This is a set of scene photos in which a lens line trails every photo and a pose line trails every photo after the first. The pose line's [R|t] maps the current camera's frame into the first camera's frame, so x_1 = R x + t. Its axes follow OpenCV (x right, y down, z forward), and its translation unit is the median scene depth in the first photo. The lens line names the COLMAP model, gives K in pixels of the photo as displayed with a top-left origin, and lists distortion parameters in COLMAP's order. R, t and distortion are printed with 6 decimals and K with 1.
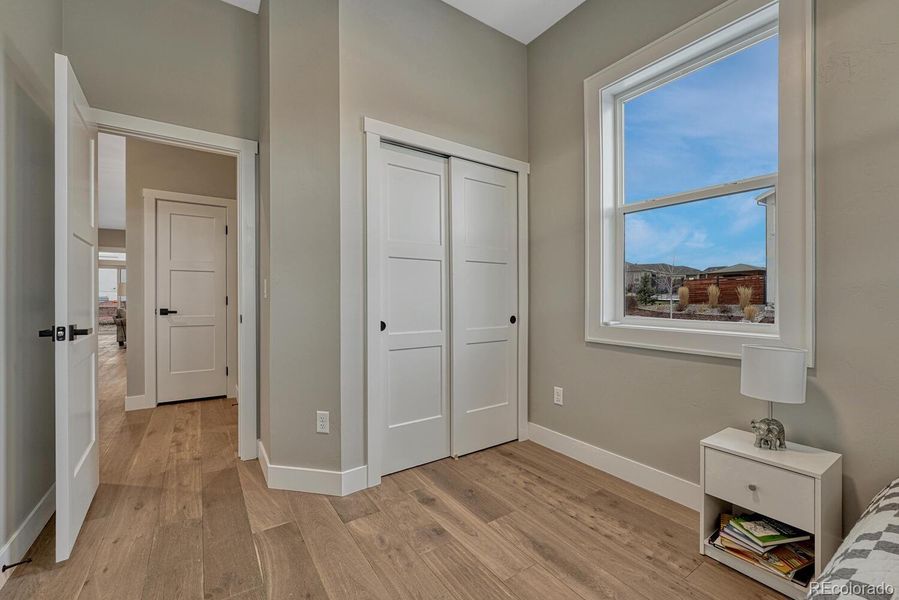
lens RADIAL K [[379.8, 0, 451.8], [0, 379.8, 298.2], [0, 0, 1]] dist [-0.014757, 0.003415]
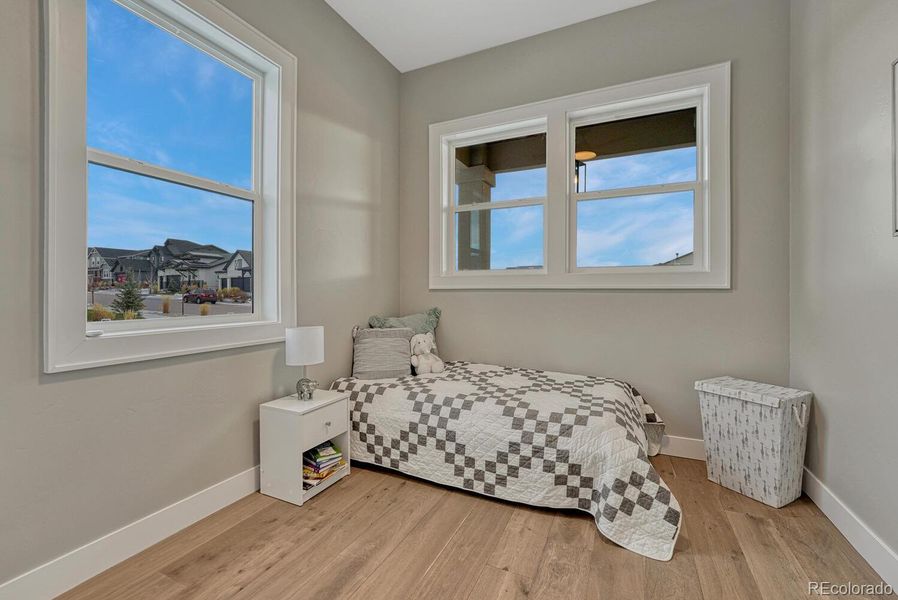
lens RADIAL K [[379.4, 0, 452.8], [0, 379.4, 295.9], [0, 0, 1]] dist [-0.014757, 0.003415]
pose [[-0.511964, -0.007201, 0.858977, -0.566836], [0.005963, 0.999911, 0.011936, 0.000731], [-0.858986, 0.011233, -0.511875, 1.107856]]
